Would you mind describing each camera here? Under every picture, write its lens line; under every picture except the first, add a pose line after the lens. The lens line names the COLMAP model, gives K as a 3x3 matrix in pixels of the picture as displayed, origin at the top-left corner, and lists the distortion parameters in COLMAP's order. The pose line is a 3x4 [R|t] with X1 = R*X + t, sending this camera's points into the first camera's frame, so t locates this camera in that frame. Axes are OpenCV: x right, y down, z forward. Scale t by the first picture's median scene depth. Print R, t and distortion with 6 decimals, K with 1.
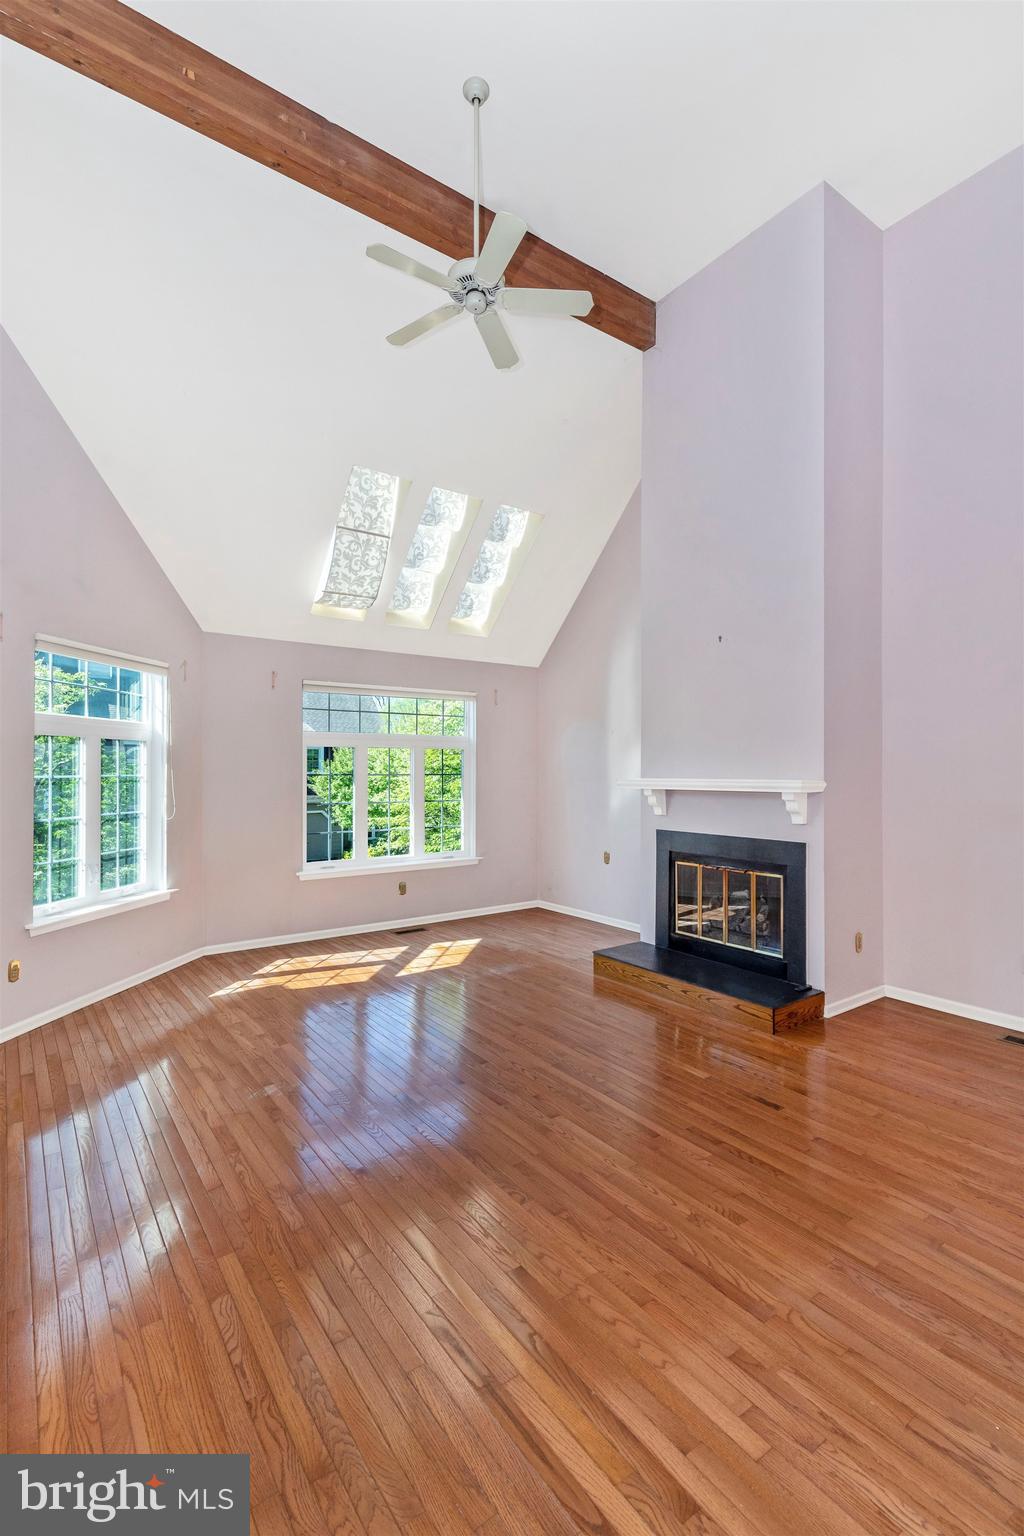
lens RADIAL K [[709.9, 0, 512.0], [0, 709.9, 768.0], [0, 0, 1]] dist [-0.000149, 0.000724]
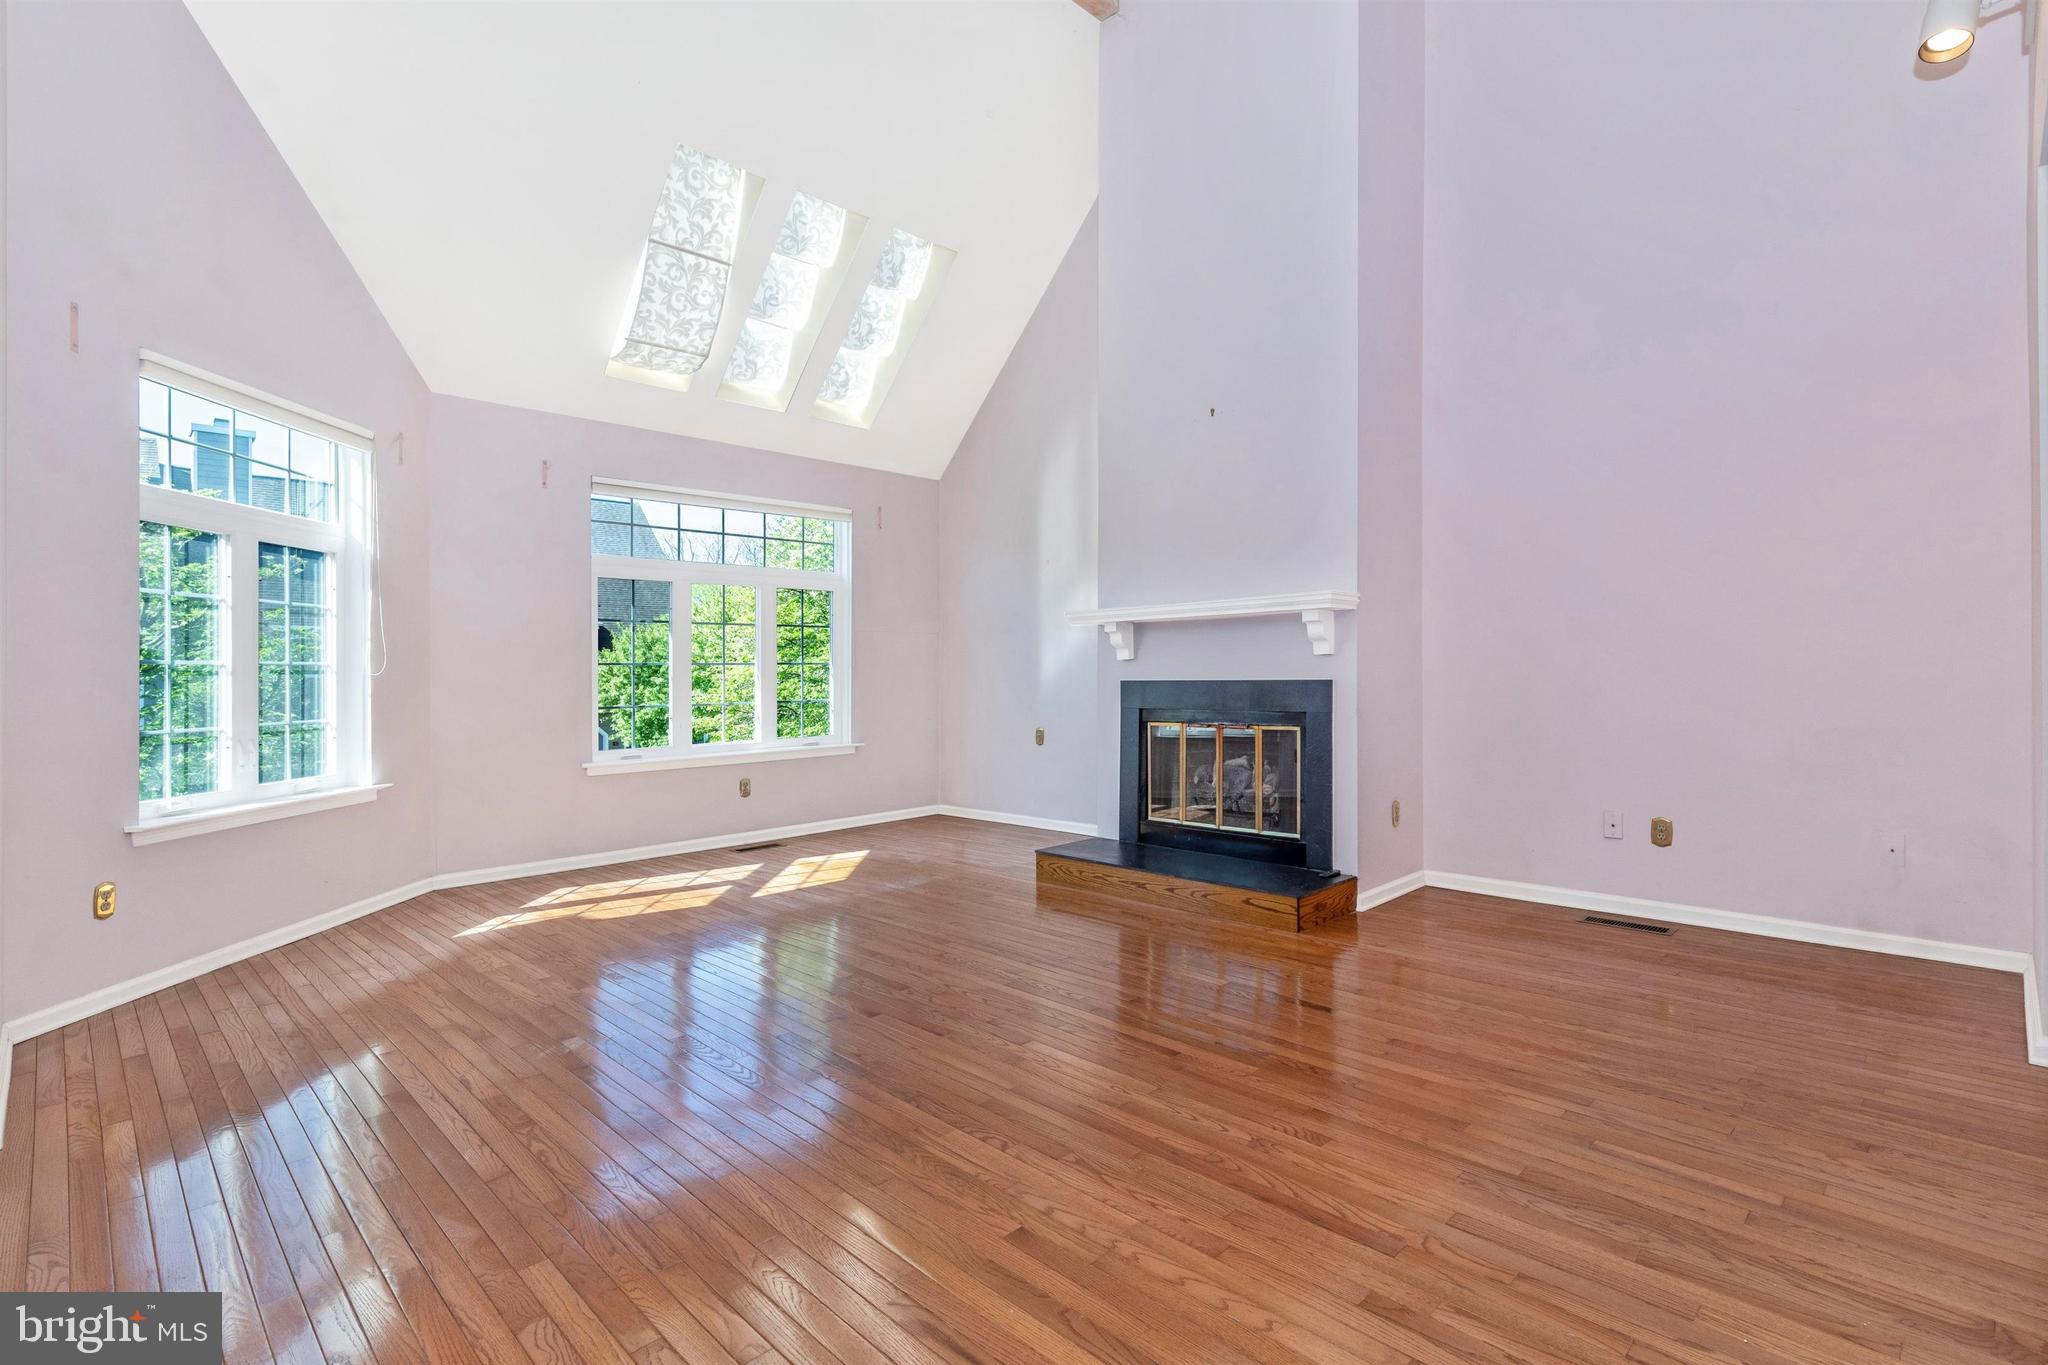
lens RADIAL K [[965.5, 0, 1043.2], [0, 965.5, 662.7], [0, 0, 1]] dist [0.002544, -0.000616]
pose [[0.985725, -0.000637, 0.168360, -0.049594], [-0.000938, 0.999957, 0.009276, 0.072464], [-0.168359, -0.009302, 0.985682, 0.051738]]
